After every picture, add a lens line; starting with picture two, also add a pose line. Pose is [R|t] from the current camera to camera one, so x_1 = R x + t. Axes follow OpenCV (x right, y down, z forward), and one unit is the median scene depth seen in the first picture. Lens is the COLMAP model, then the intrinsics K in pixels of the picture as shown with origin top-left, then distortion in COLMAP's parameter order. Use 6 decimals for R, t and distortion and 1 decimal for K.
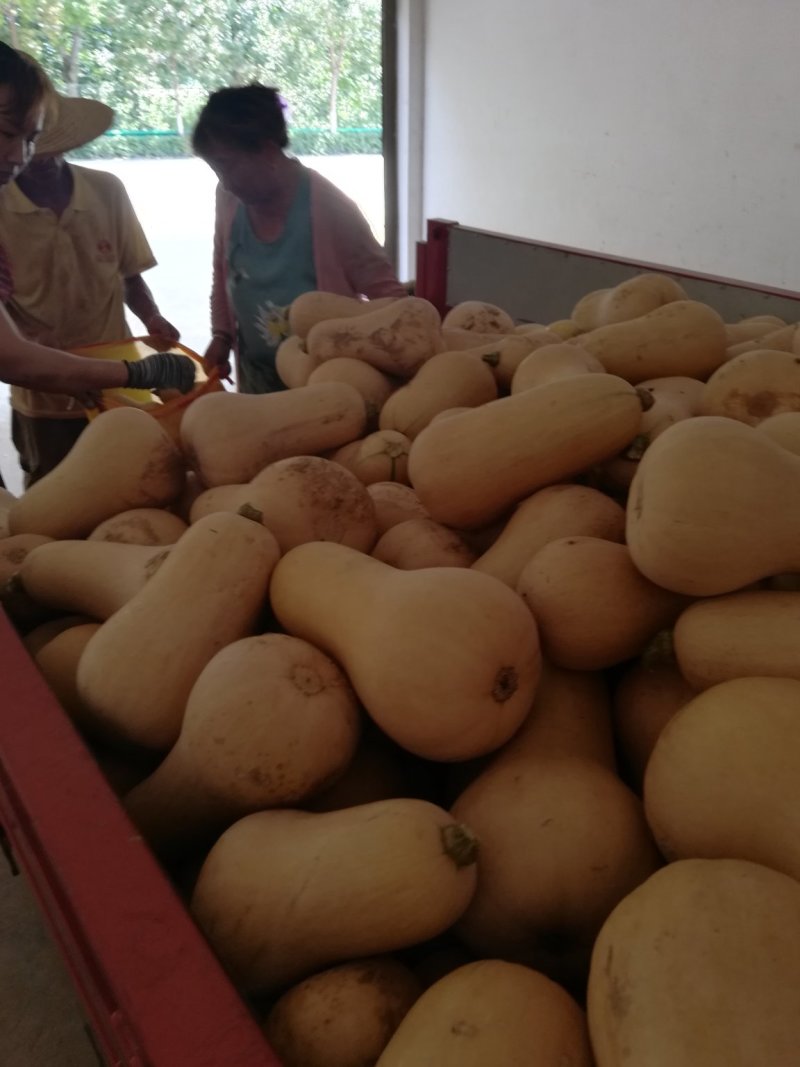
lens RADIAL K [[771.3, 0, 364.4], [0, 771.3, 533.3], [0, 0, 1]] dist [0.007844, -0.065041]
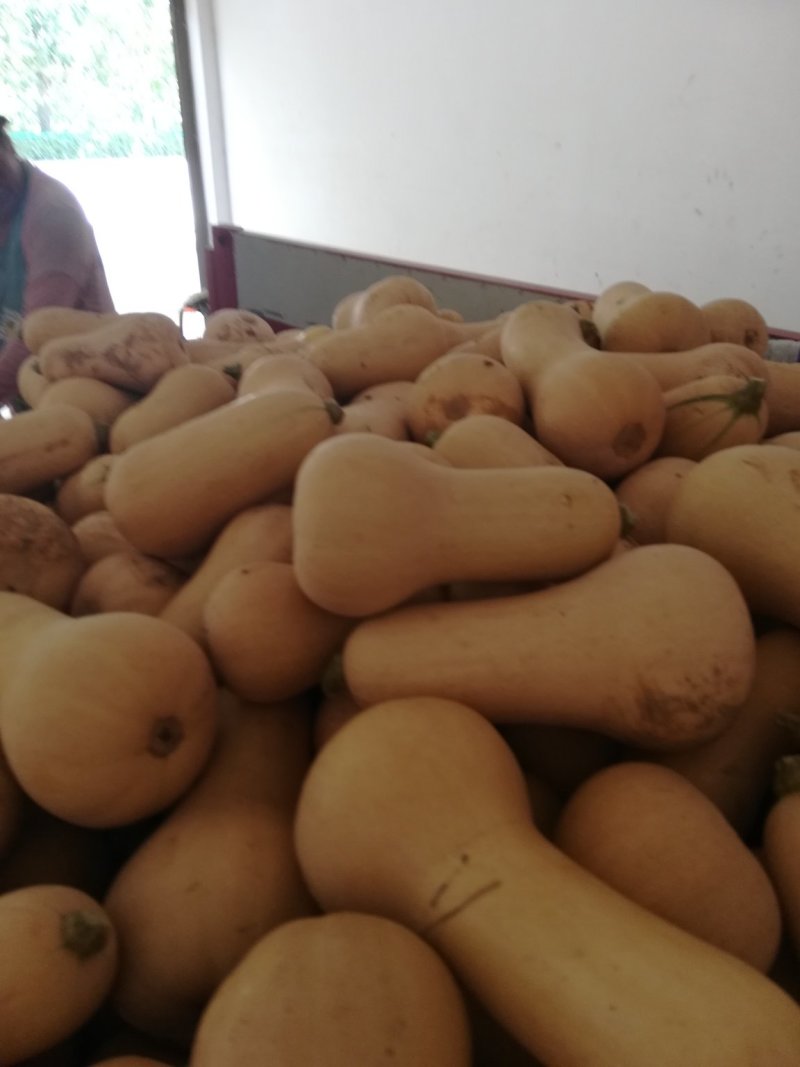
lens RADIAL K [[771.3, 0, 364.4], [0, 771.3, 533.3], [0, 0, 1]] dist [0.007844, -0.065041]
pose [[0.973633, -0.093831, 0.207928, 0.164096], [0.094607, 0.995495, 0.006232, -0.019856], [-0.207576, 0.013604, 0.978124, 0.026720]]
